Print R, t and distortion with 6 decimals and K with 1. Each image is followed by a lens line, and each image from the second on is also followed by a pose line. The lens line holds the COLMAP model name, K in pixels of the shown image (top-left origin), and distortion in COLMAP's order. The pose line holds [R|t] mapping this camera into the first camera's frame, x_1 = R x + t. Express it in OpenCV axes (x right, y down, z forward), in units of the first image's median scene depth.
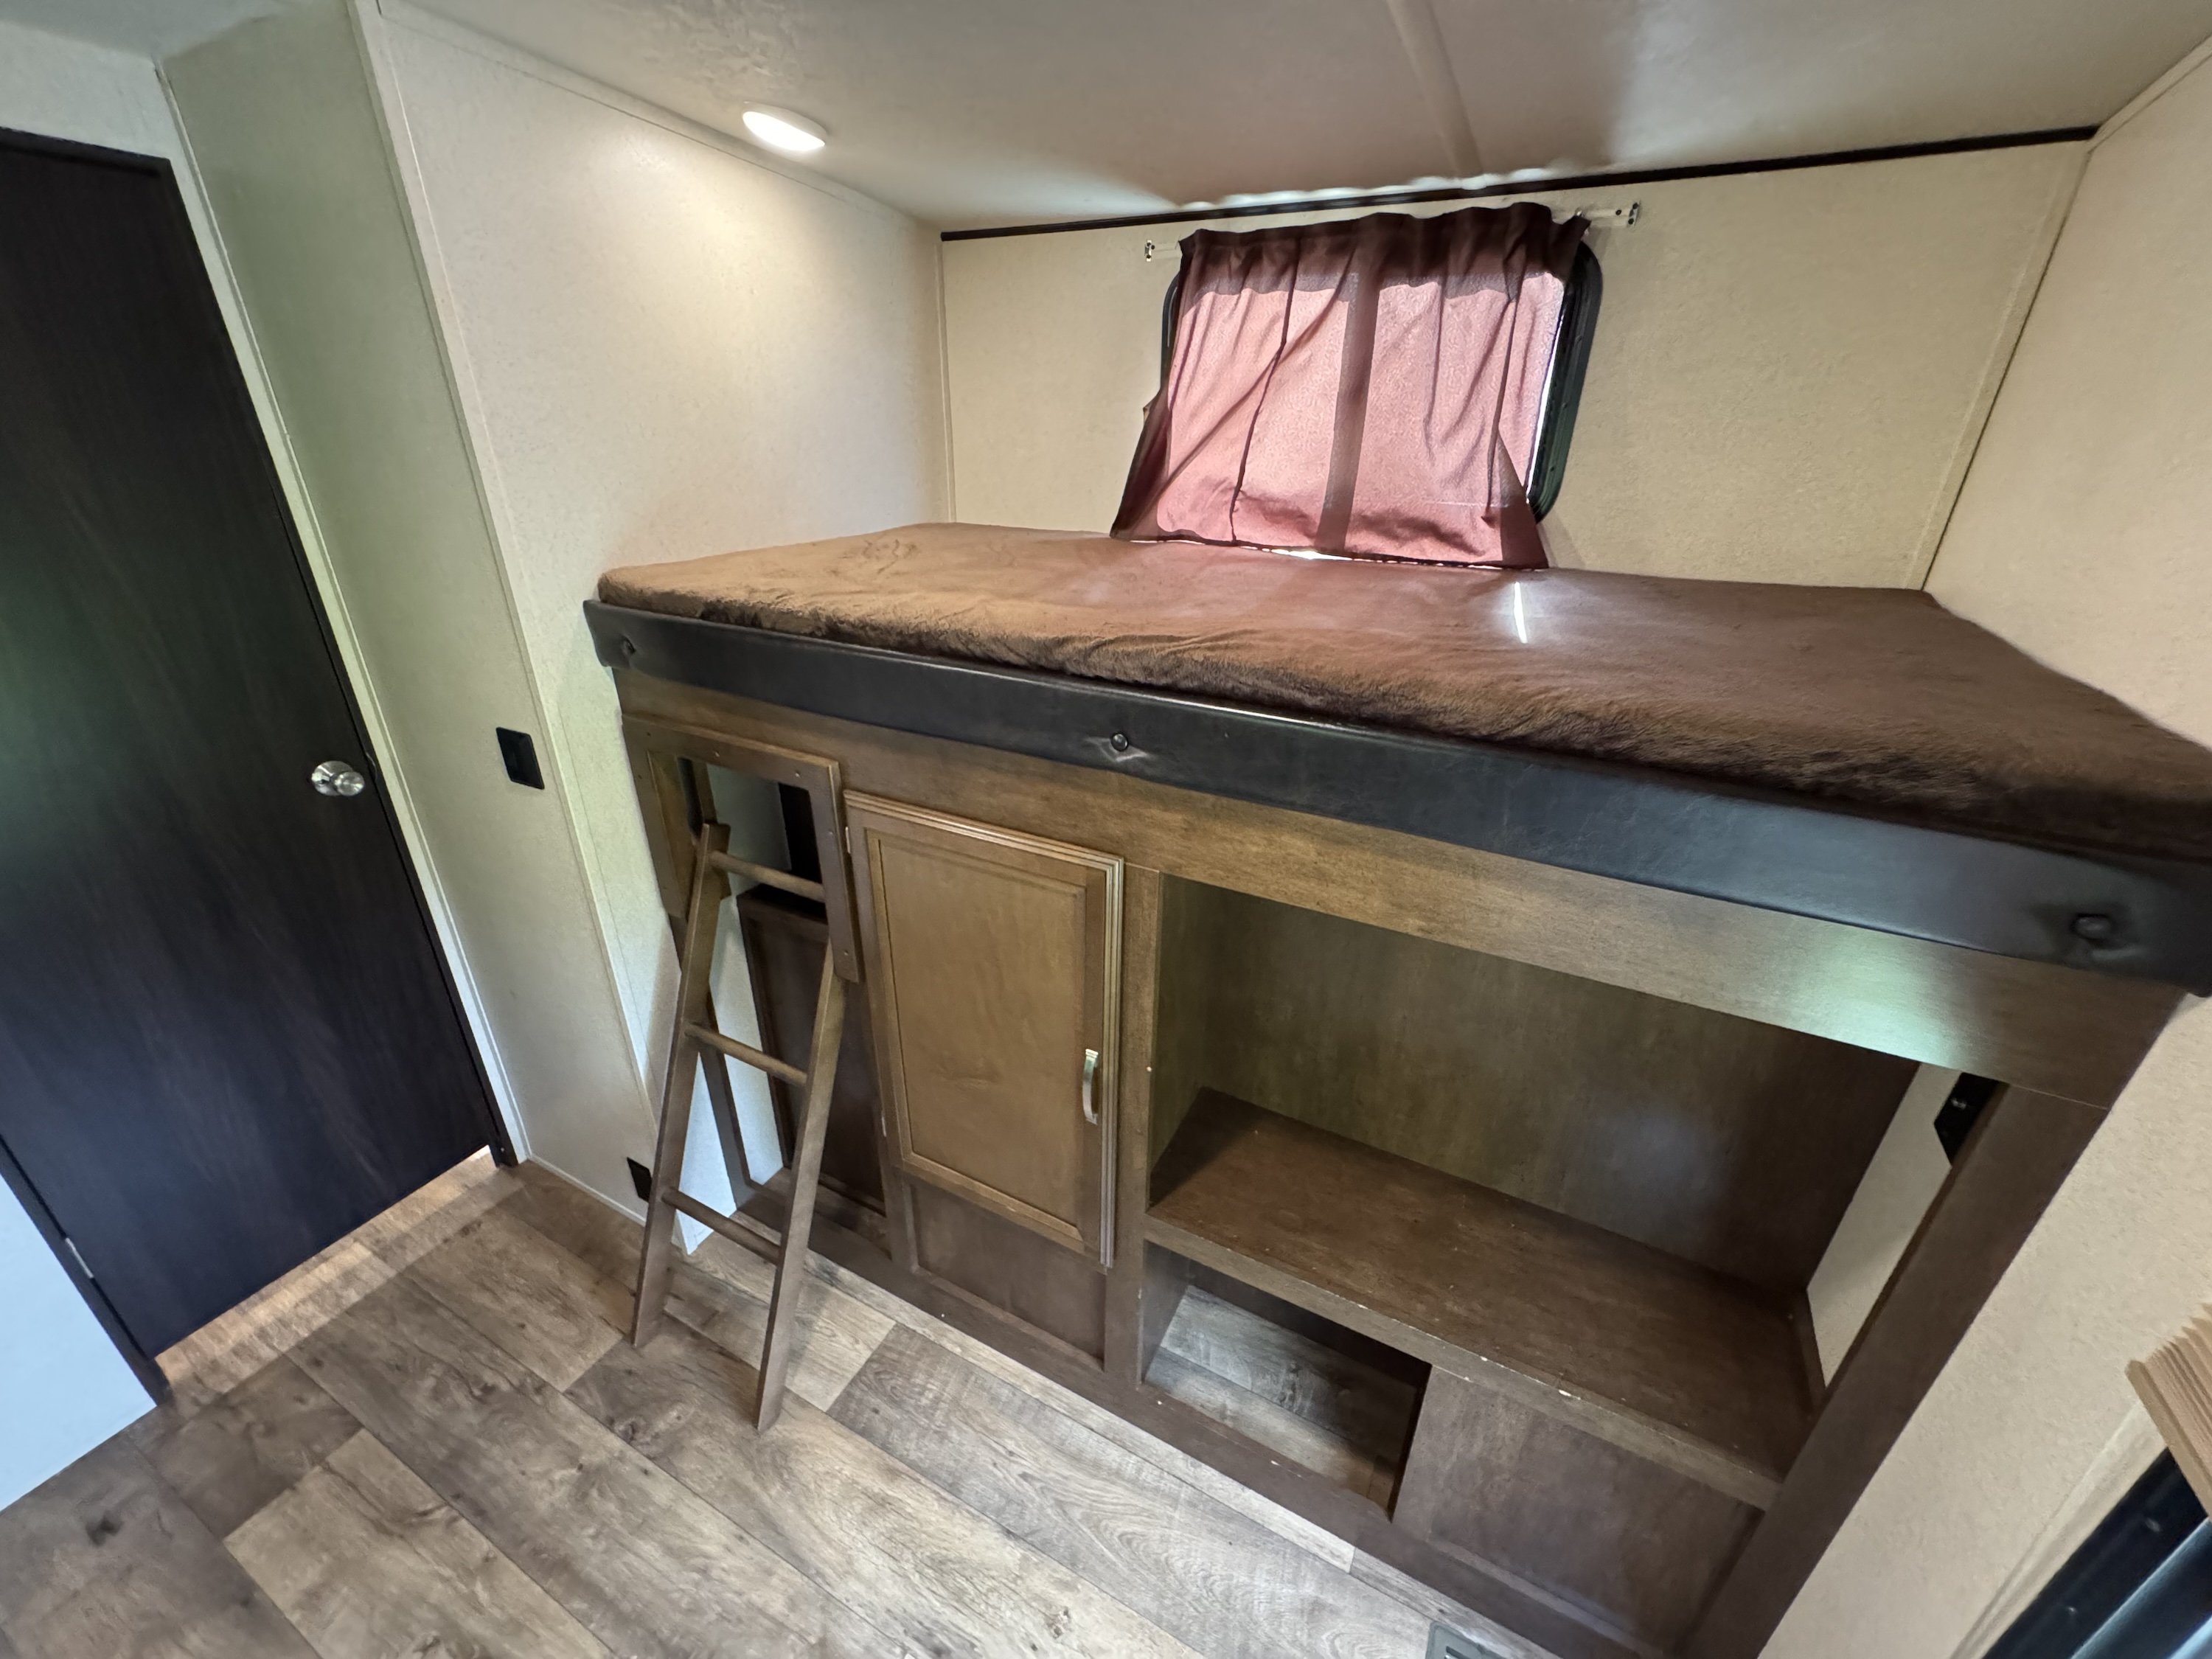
lens RADIAL K [[878.1, 0, 1095.6], [0, 878.1, 825.5], [0, 0, 1]] dist [-0.001096, -0.000048]
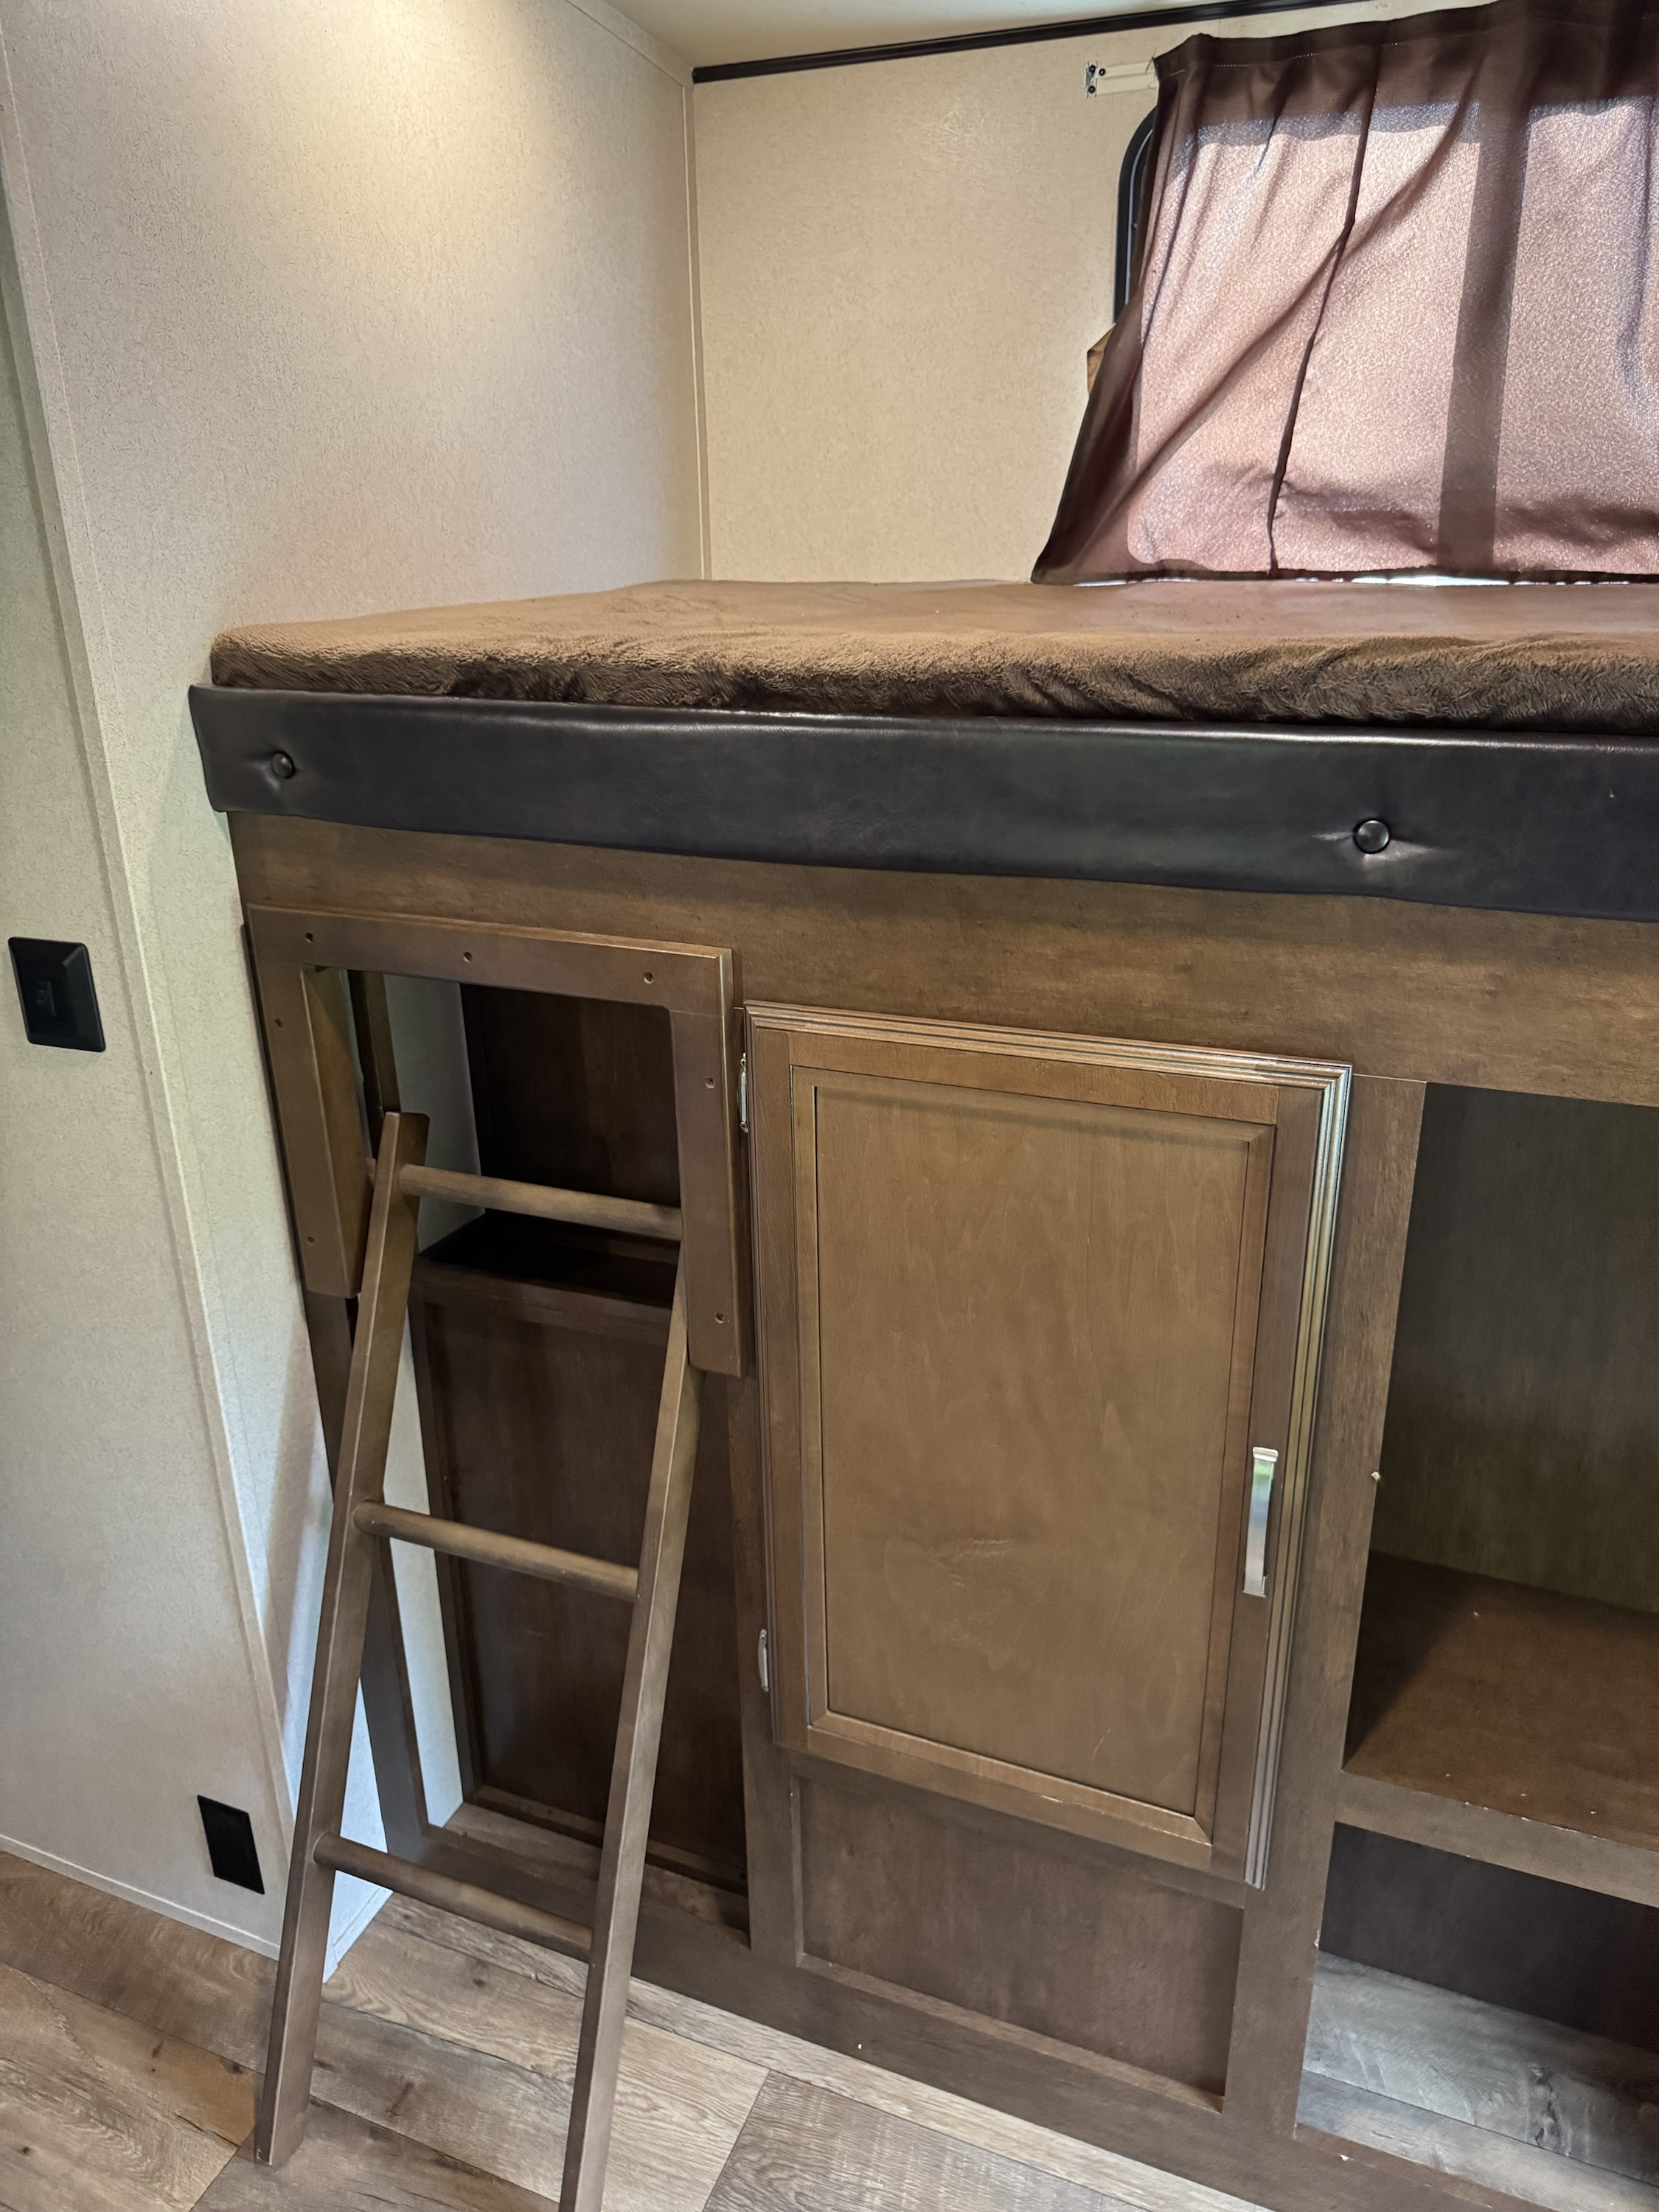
lens RADIAL K [[1572.5, 0, 822.5], [0, 1572.5, 1097.8], [0, 0, 1]] dist [0.042857, -0.058844]
pose [[0.995830, -0.059651, 0.069027, -0.249377], [0.064370, 0.995587, -0.068292, 0.071401], [-0.064649, 0.072450, 0.995275, 0.036845]]
